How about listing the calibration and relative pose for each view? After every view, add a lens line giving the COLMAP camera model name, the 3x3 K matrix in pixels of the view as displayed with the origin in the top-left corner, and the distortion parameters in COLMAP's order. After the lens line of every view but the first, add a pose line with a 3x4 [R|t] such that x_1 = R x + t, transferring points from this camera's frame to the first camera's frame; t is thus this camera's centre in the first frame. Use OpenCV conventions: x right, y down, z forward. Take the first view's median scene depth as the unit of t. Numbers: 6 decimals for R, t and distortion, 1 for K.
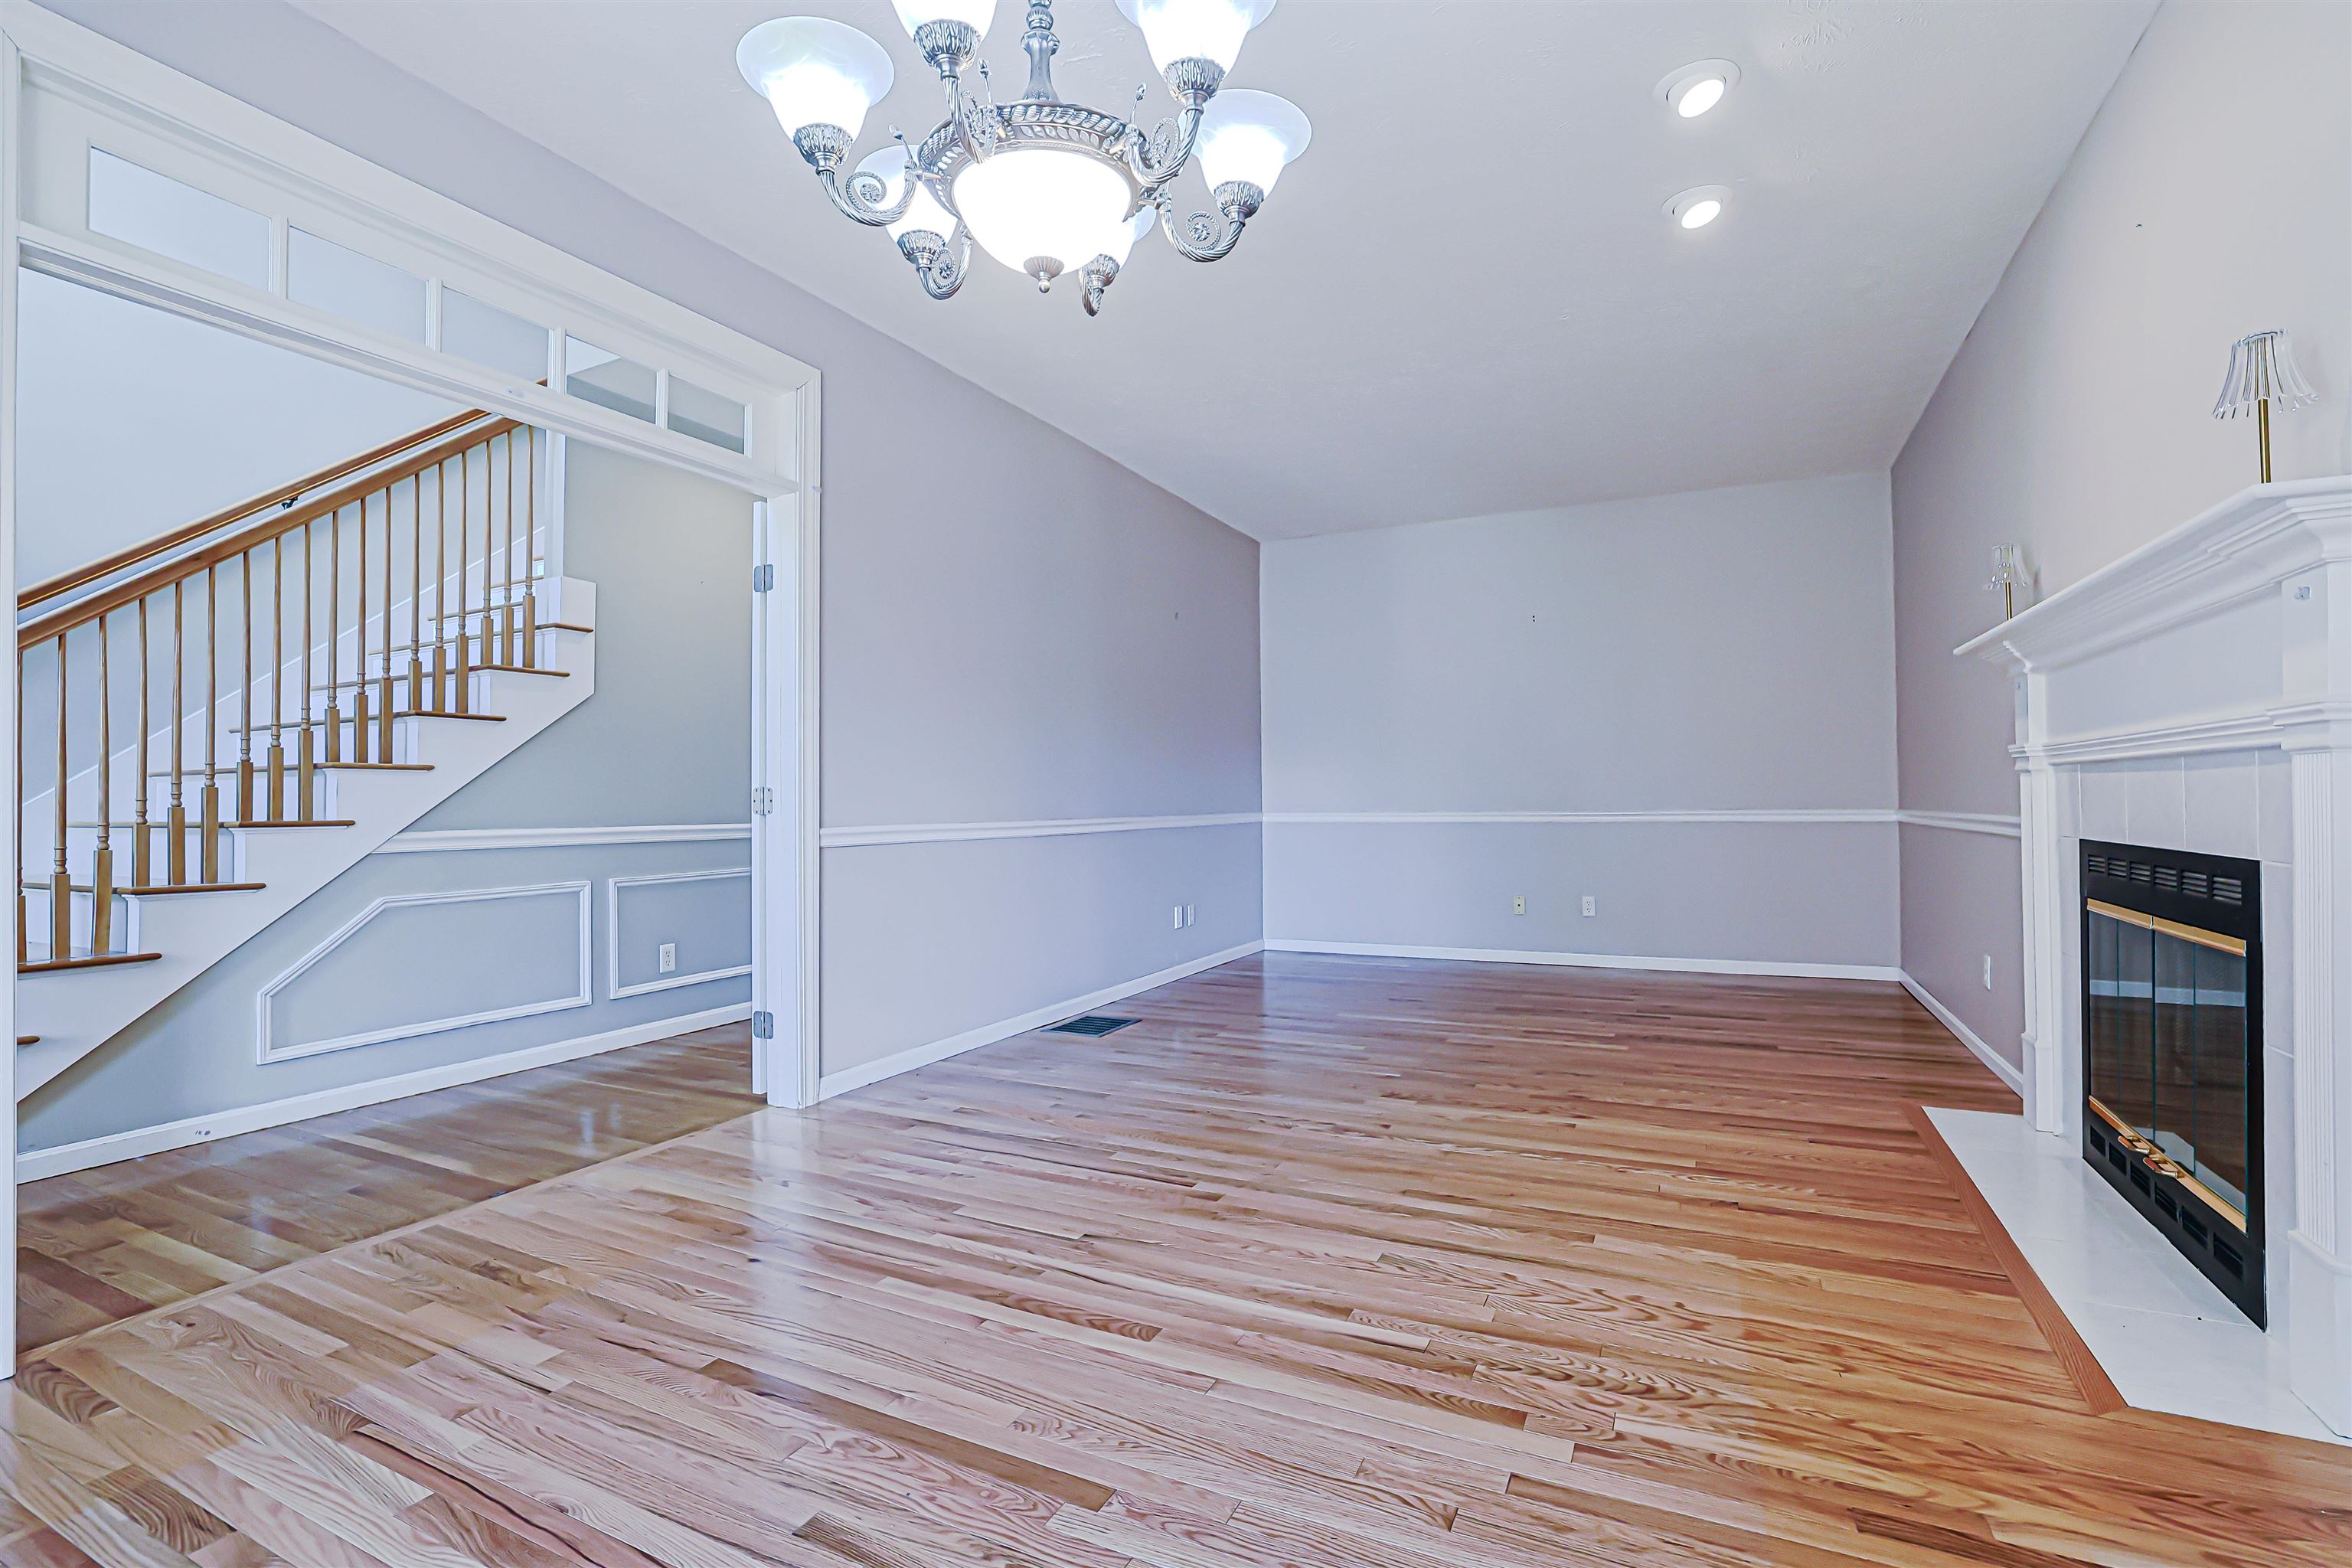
lens RADIAL K [[1101.9, 0, 1173.6], [0, 1101.9, 788.2], [0, 0, 1]] dist [-0.034035, 0.006390]
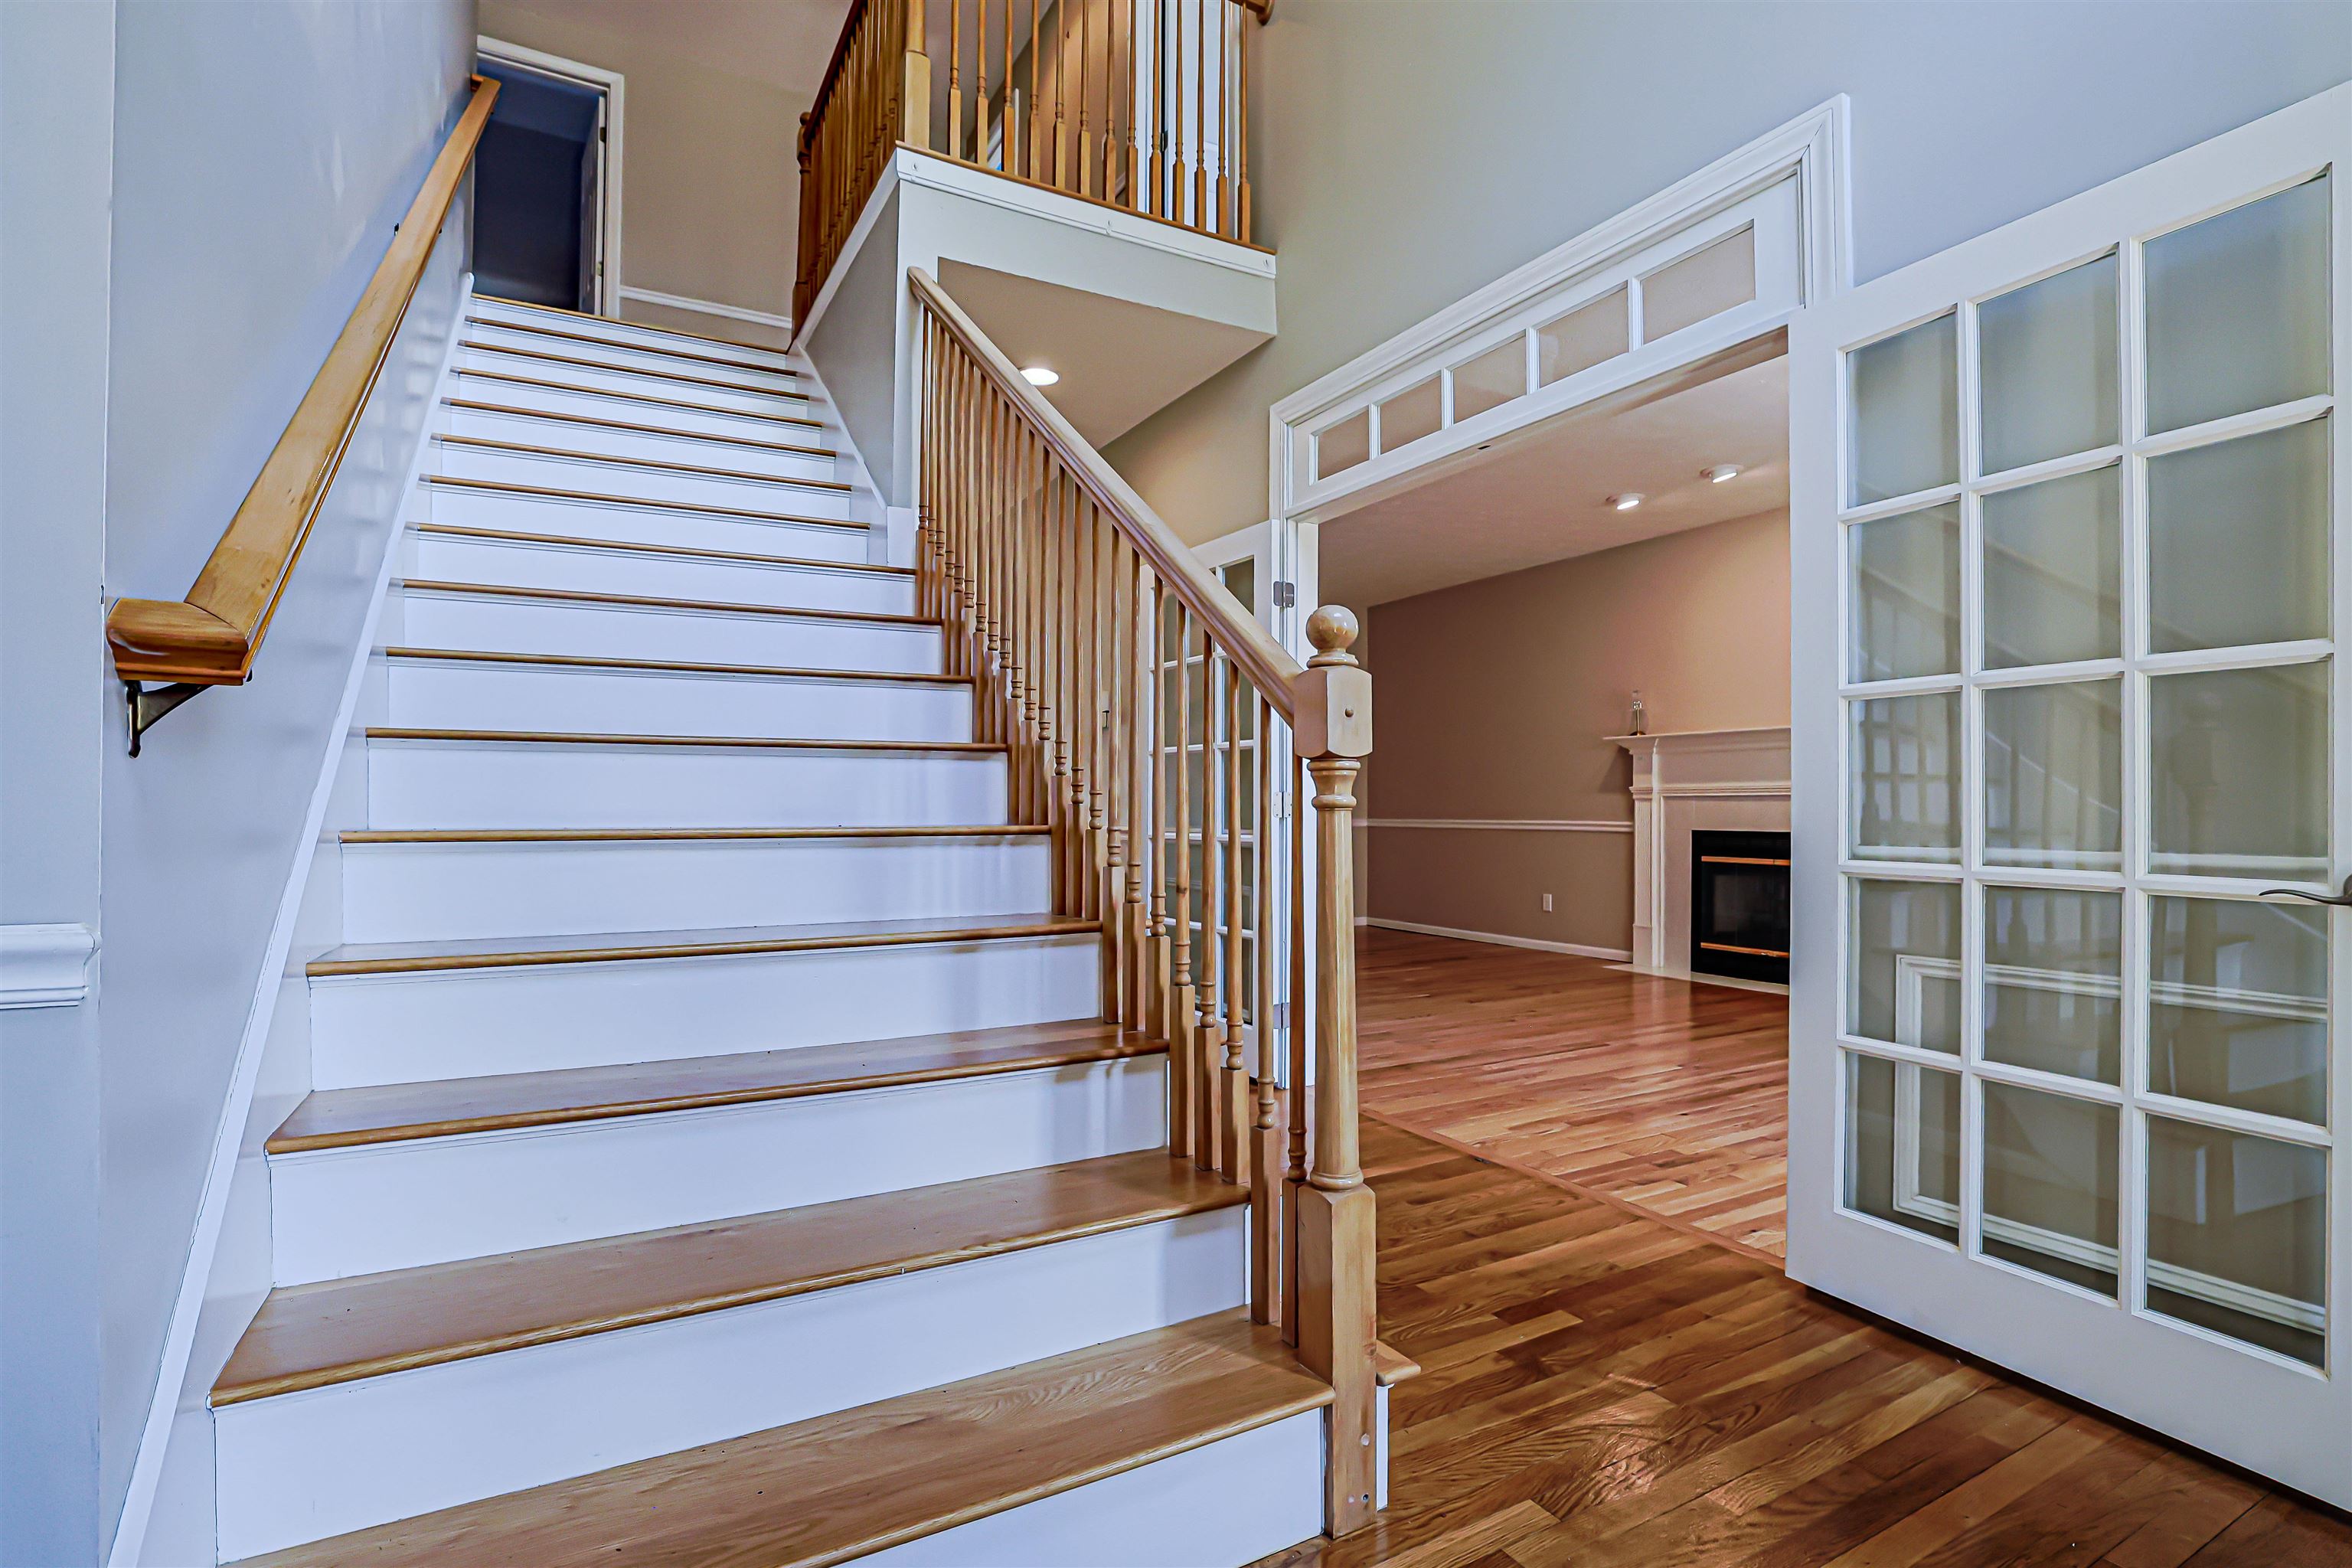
lens RADIAL K [[1101.9, 0, 1171.7], [0, 1101.9, 787.0], [0, 0, 1]] dist [-0.034035, 0.006390]
pose [[0.556411, 0.016277, 0.830748, -1.772068], [-0.019703, 0.999785, -0.006392, -0.009088], [-0.830674, -0.012811, 0.556612, 0.630395]]
